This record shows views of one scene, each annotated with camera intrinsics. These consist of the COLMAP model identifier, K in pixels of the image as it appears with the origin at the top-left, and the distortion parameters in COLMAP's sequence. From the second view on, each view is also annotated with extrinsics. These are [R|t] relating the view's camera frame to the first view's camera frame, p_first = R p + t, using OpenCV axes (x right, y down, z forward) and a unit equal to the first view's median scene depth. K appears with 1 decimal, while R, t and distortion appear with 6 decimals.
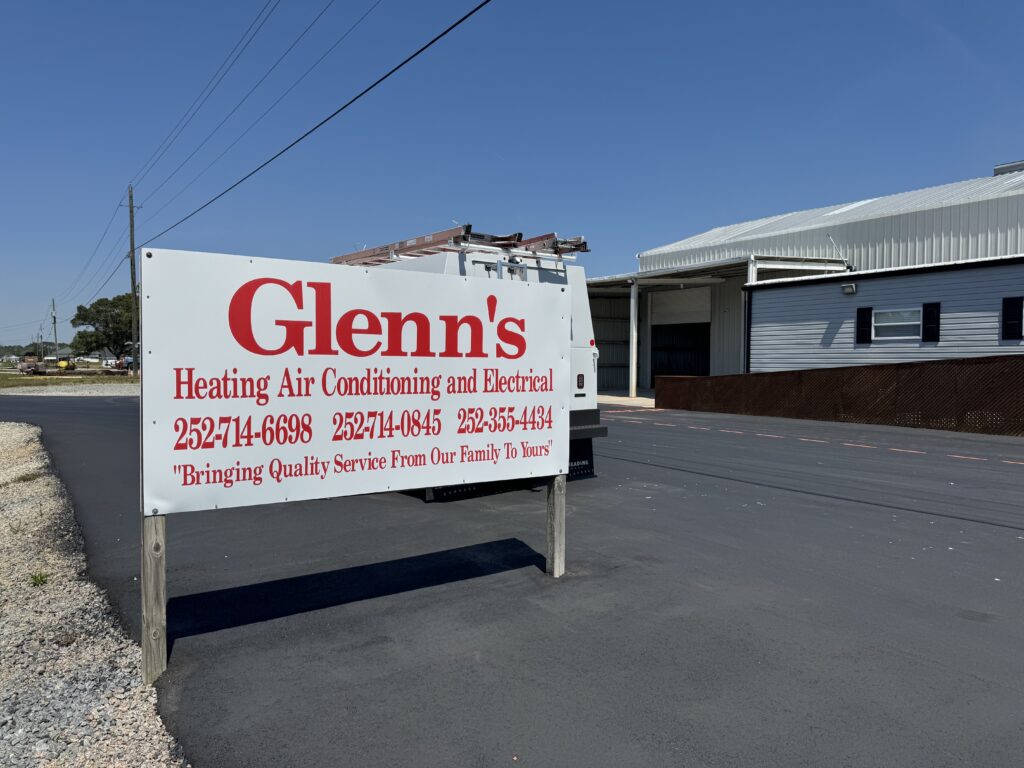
lens RADIAL K [[721.5, 0, 516.7], [0, 721.5, 384.1], [0, 0, 1]] dist [0.121231, -0.176315]
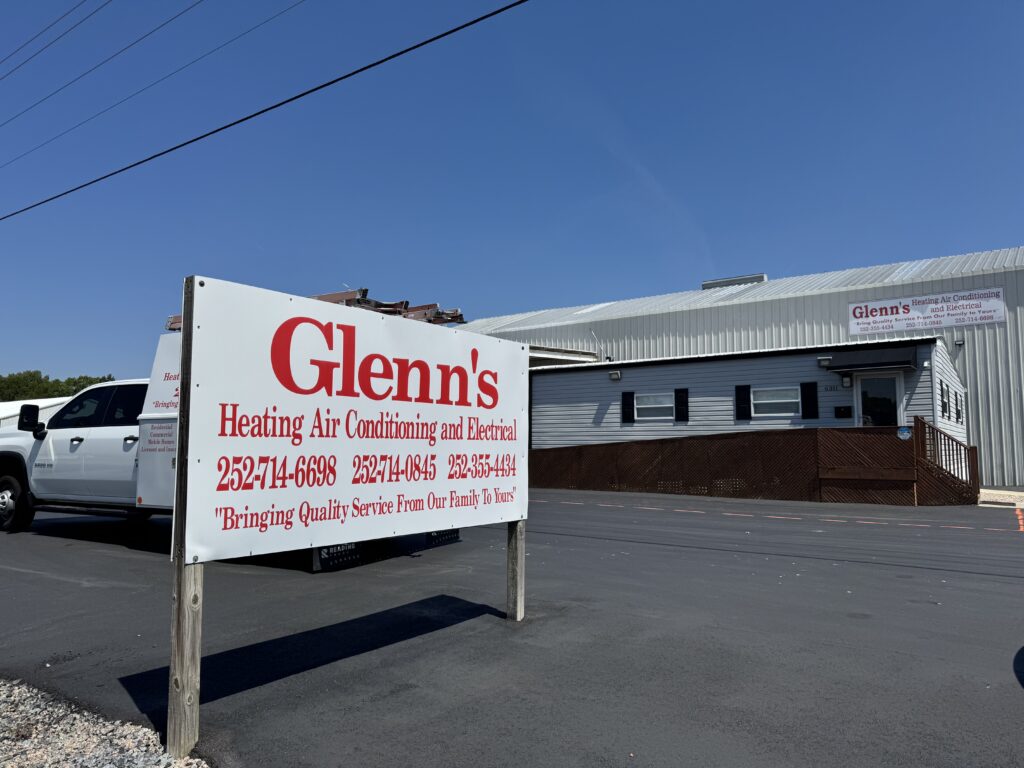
lens RADIAL K [[719.7, 0, 516.4], [0, 719.7, 390.0], [0, 0, 1]] dist [0.121161, -0.172429]
pose [[0.939945, 0.021961, 0.340617, -0.368397], [0.015871, 0.994037, -0.107886, 0.058786], [-0.340955, 0.106813, 0.933992, -0.008651]]
